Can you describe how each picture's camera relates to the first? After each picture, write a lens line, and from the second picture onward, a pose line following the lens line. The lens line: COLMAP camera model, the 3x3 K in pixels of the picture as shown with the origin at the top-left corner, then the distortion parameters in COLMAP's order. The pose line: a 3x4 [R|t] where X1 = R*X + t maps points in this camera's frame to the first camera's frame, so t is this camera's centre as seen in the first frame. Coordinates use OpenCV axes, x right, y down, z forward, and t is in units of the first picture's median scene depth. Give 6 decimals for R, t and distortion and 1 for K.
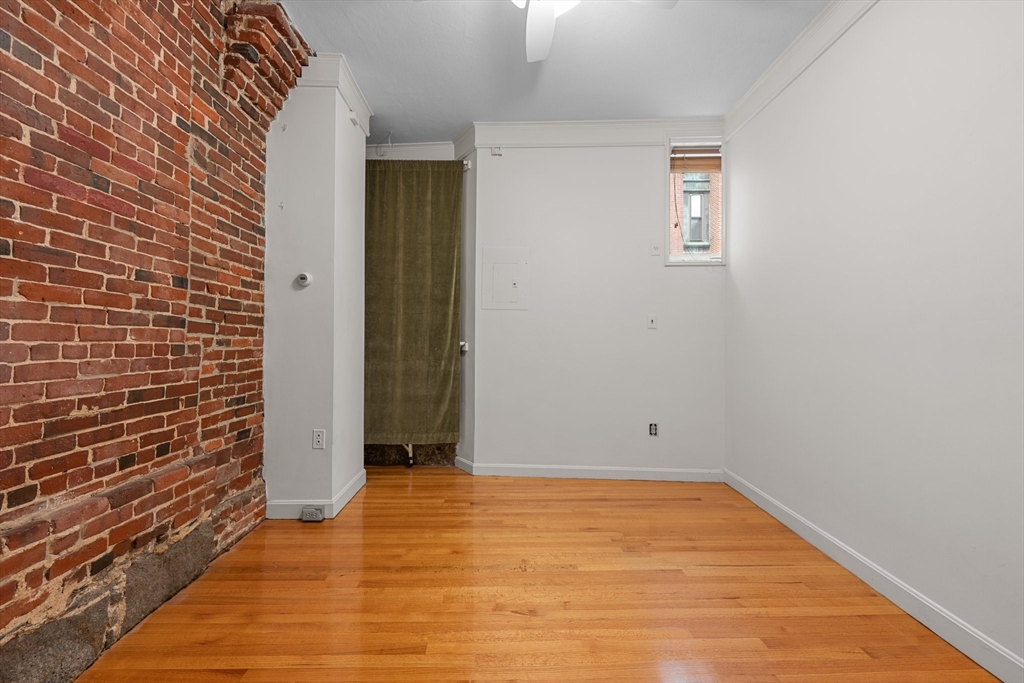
lens RADIAL K [[425.8, 0, 508.1], [0, 425.8, 334.1], [0, 0, 1]] dist [-0.000307, -0.000725]
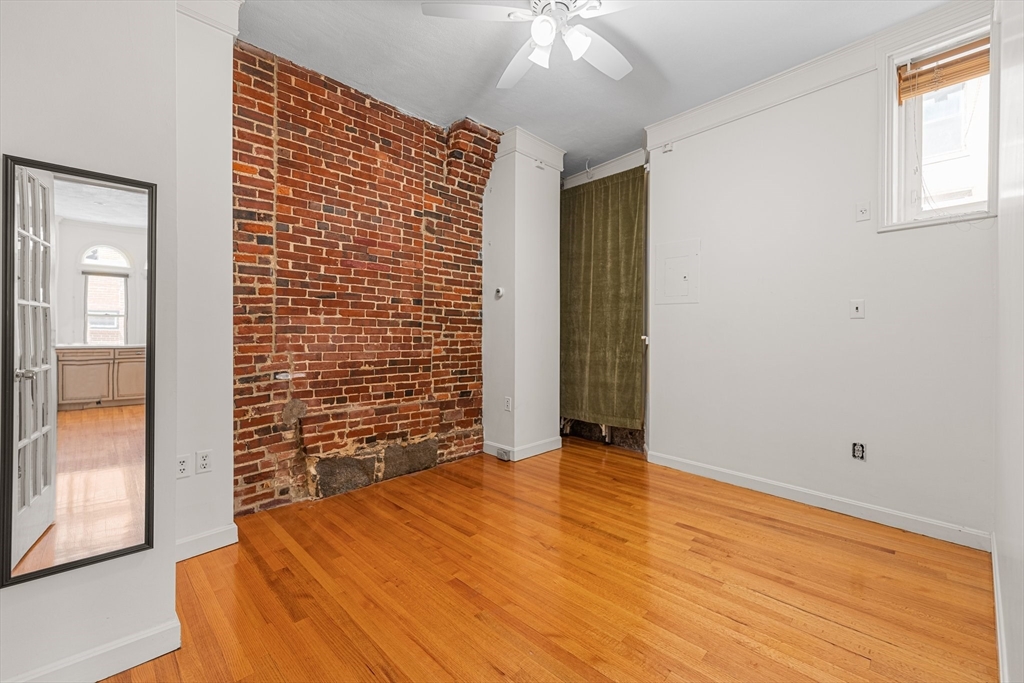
lens RADIAL K [[425.8, 0, 508.1], [0, 425.8, 334.1], [0, 0, 1]] dist [-0.000307, -0.000725]
pose [[0.683346, -0.003202, -0.730087, 0.739732], [0.010092, 0.999936, 0.005061, 0.007995], [0.730025, -0.010827, 0.683335, 0.041422]]
